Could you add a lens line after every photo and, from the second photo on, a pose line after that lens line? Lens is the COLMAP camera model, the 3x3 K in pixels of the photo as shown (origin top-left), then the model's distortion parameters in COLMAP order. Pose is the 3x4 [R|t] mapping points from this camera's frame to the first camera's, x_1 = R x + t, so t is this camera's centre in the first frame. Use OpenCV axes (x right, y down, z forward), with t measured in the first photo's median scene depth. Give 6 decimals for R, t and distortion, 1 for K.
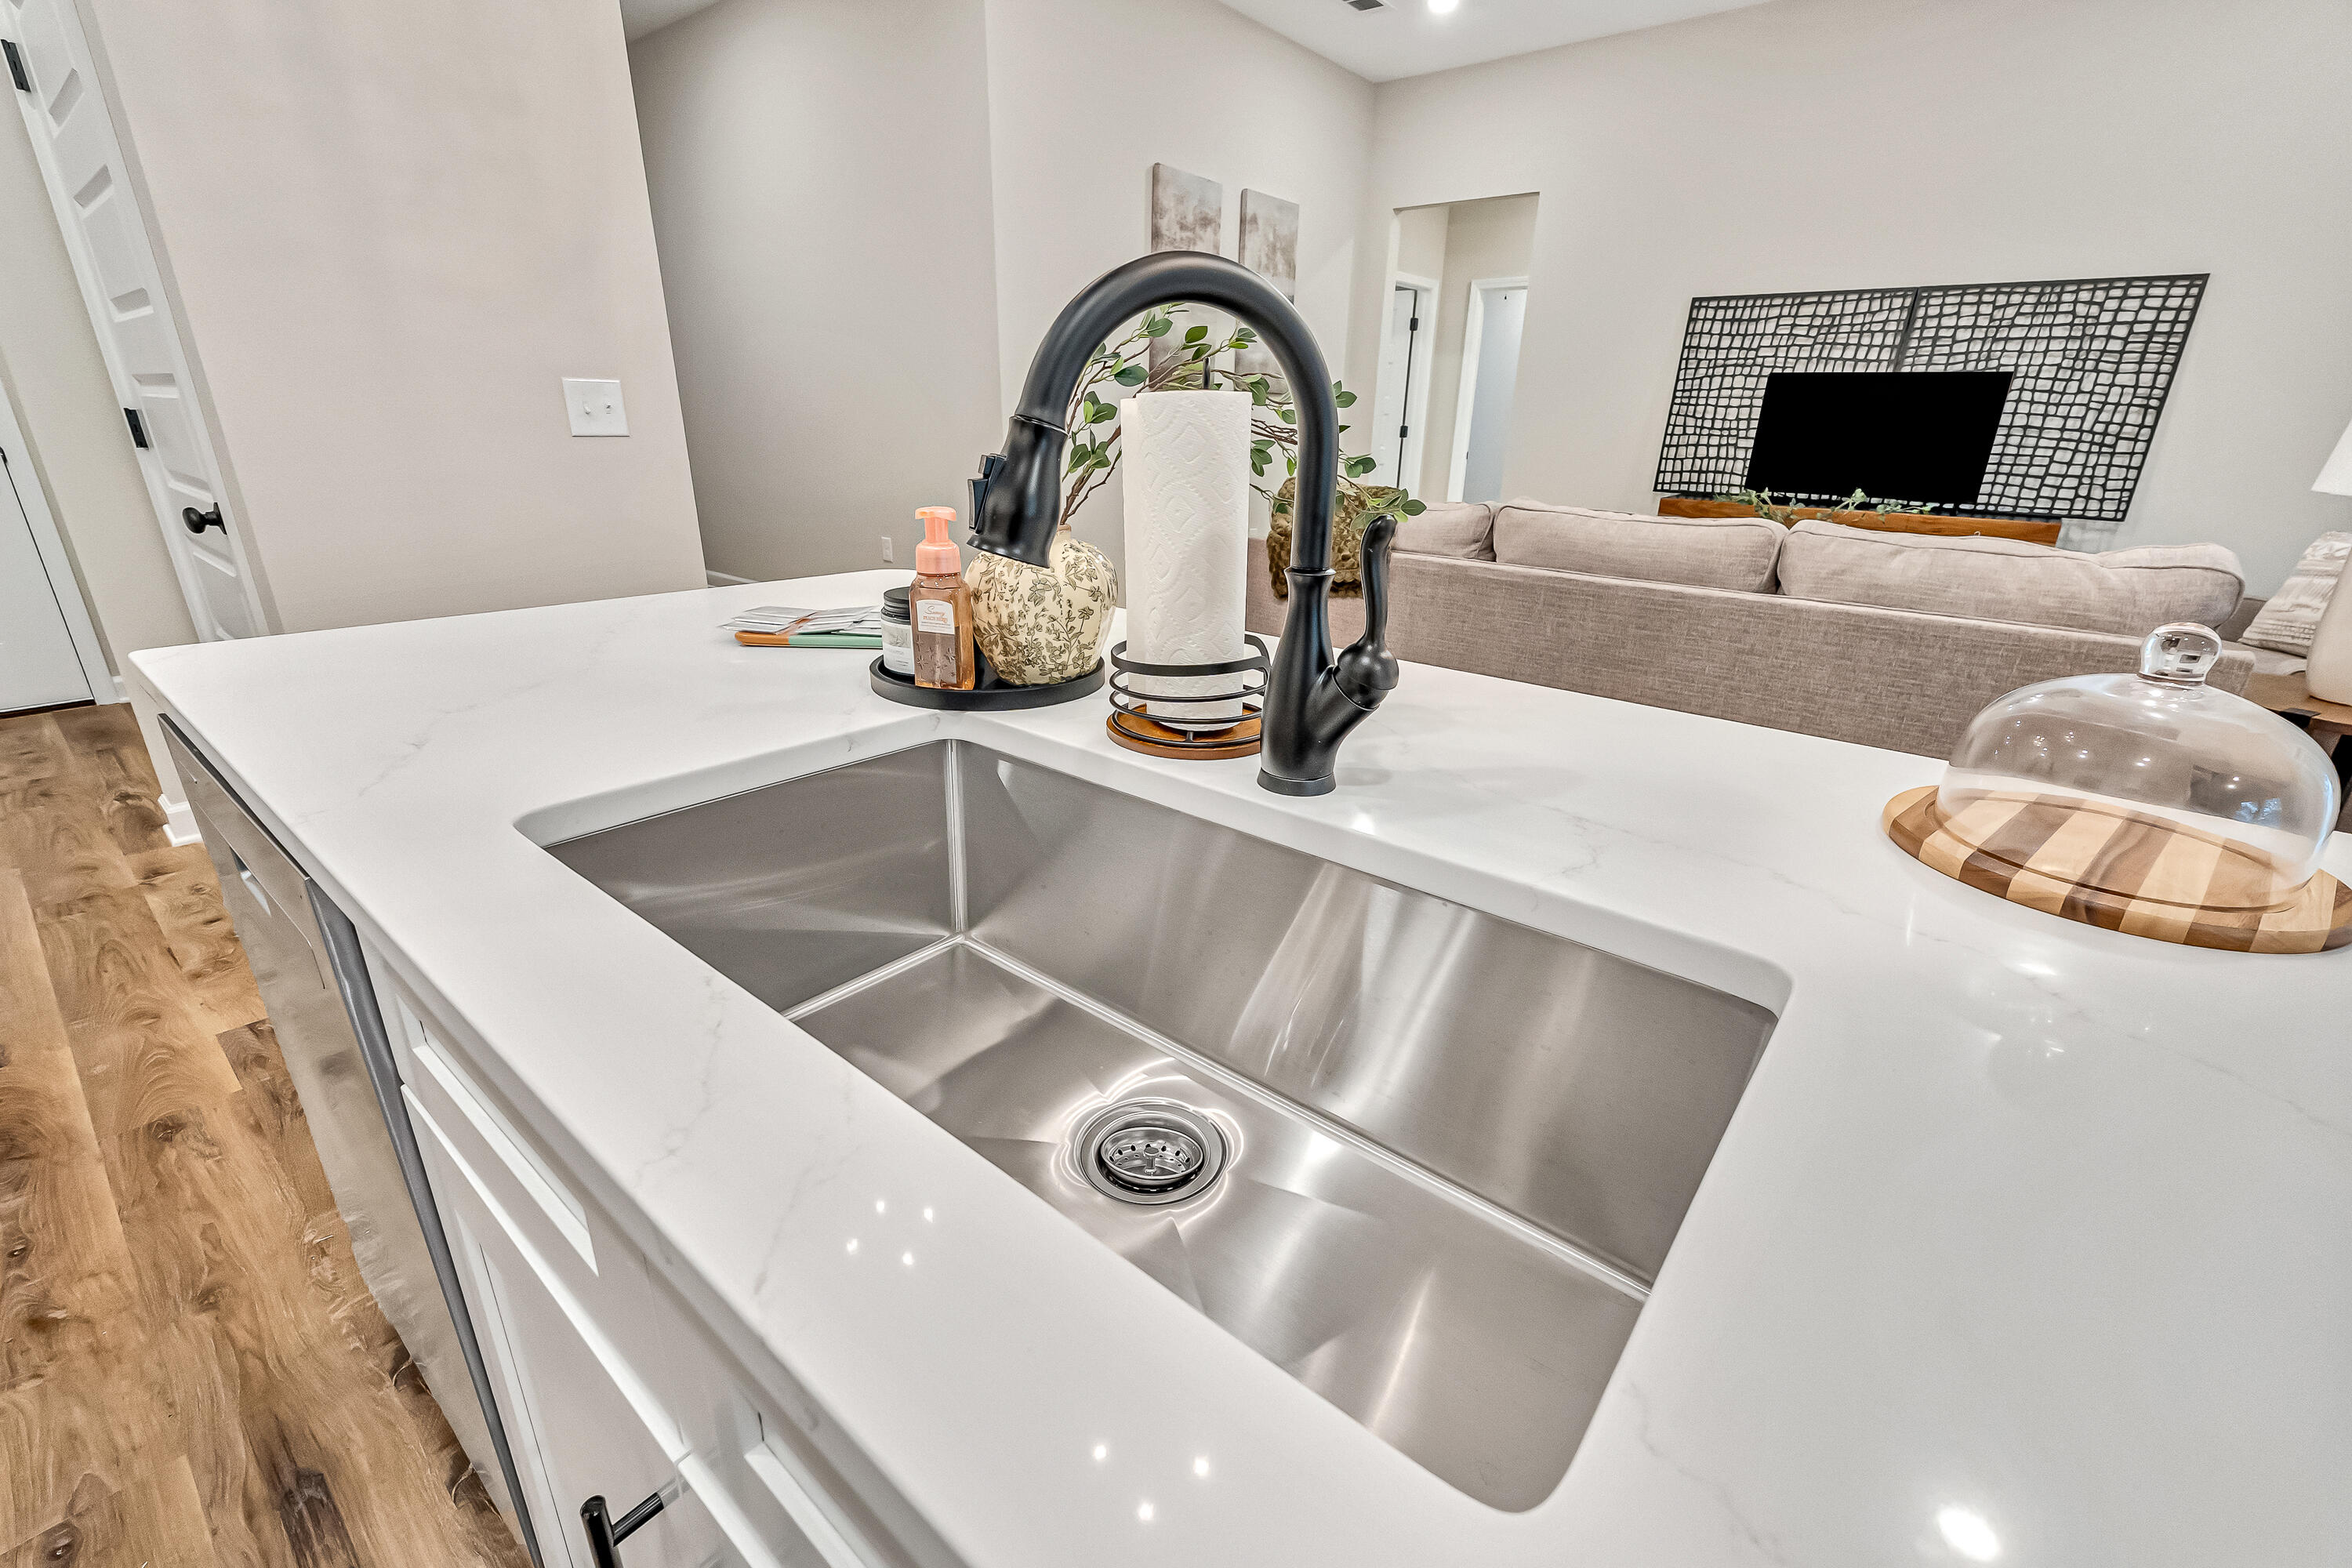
lens RADIAL K [[994.0, 0, 1176.0], [0, 994.0, 784.0], [0, 0, 1]] dist [0.004030, 0.000504]
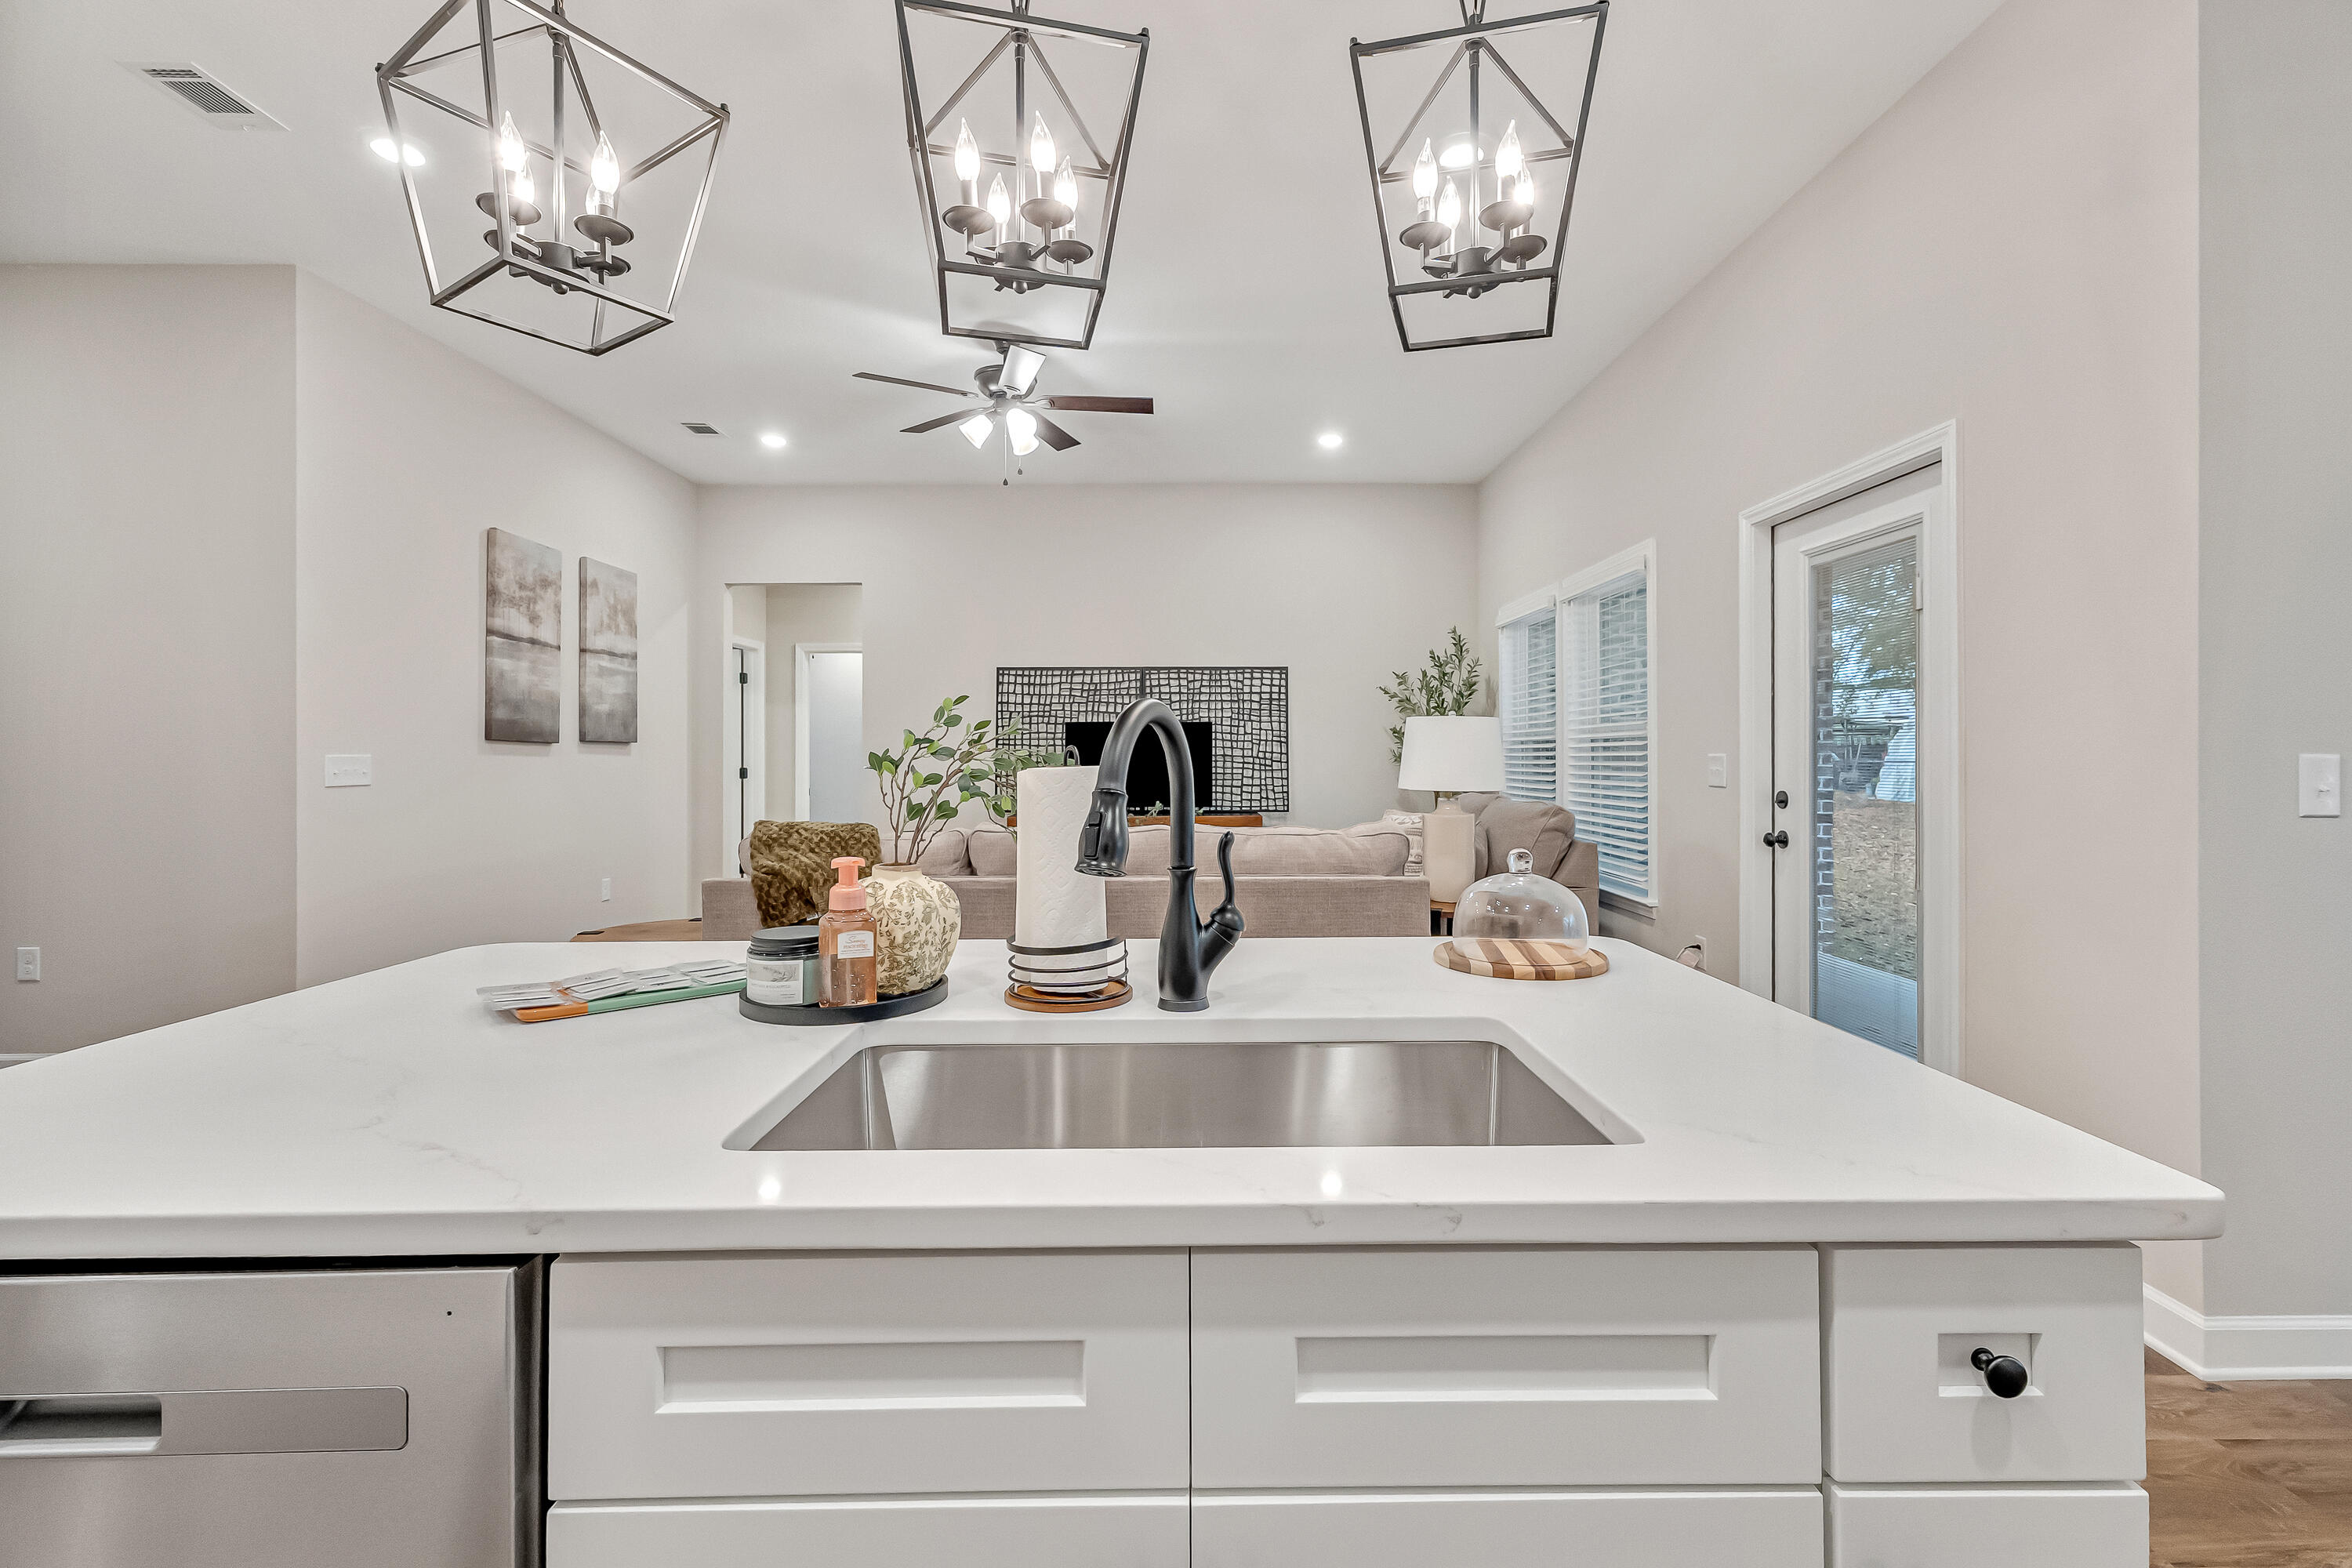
lens RADIAL K [[995.5, 0, 1176.0], [0, 995.5, 784.0], [0, 0, 1]] dist [-0.003570, 0.000091]
pose [[0.771791, -0.046187, 0.634197, -0.142965], [0.244416, 0.942285, -0.228821, 0.004222], [-0.587026, 0.331610, 0.738536, -0.039283]]
